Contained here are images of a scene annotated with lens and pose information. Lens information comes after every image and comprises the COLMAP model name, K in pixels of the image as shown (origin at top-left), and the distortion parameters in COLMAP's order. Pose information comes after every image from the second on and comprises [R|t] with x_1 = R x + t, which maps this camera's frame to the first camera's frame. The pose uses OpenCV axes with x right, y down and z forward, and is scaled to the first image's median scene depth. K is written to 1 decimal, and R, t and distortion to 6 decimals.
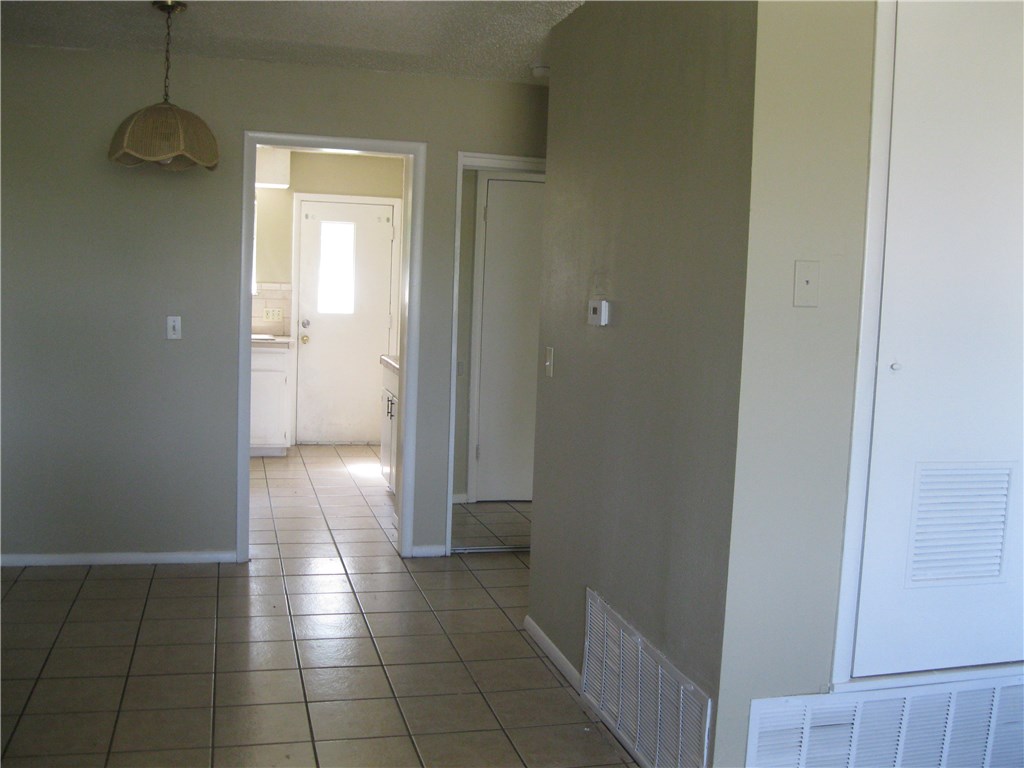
lens RADIAL K [[1037.5, 0, 511.5], [0, 1037.5, 383.4], [0, 0, 1]] dist [-0.001254, 0.000000]
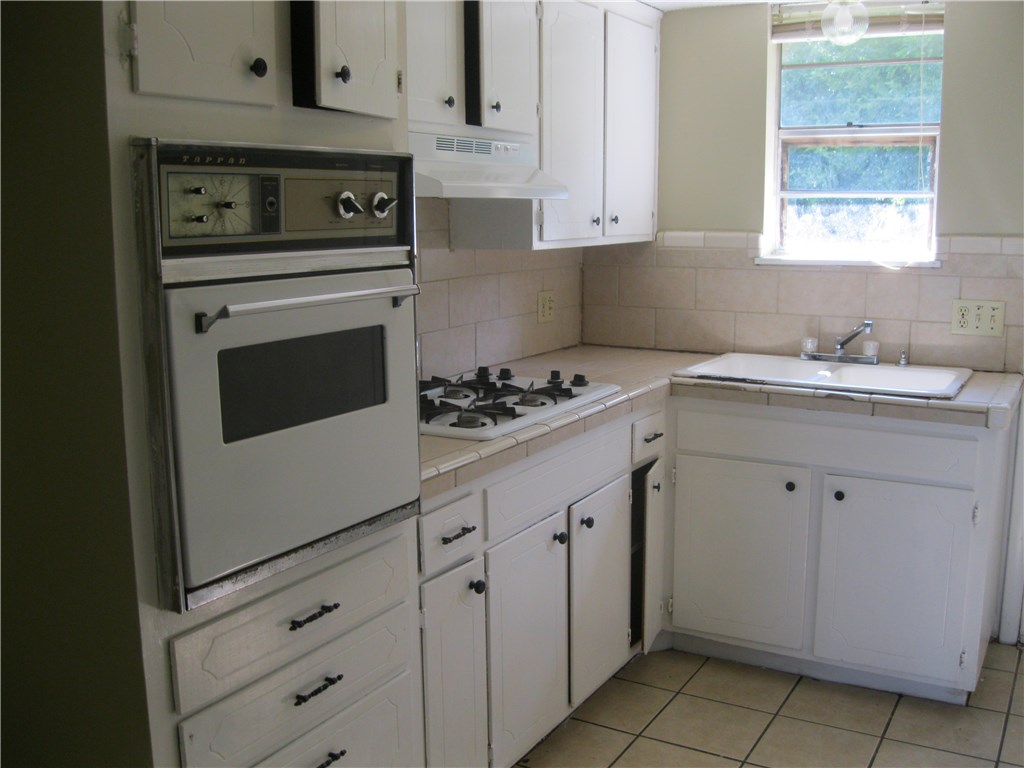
lens RADIAL K [[1037.5, 0, 513.0], [0, 1037.5, 383.5], [0, 0, 1]] dist [-0.001254, 0.000000]
pose [[0.705692, 0.082640, -0.703683, -0.078014], [-0.040081, 0.996240, 0.076802, -0.064901], [0.707384, -0.025994, 0.706351, 0.605892]]
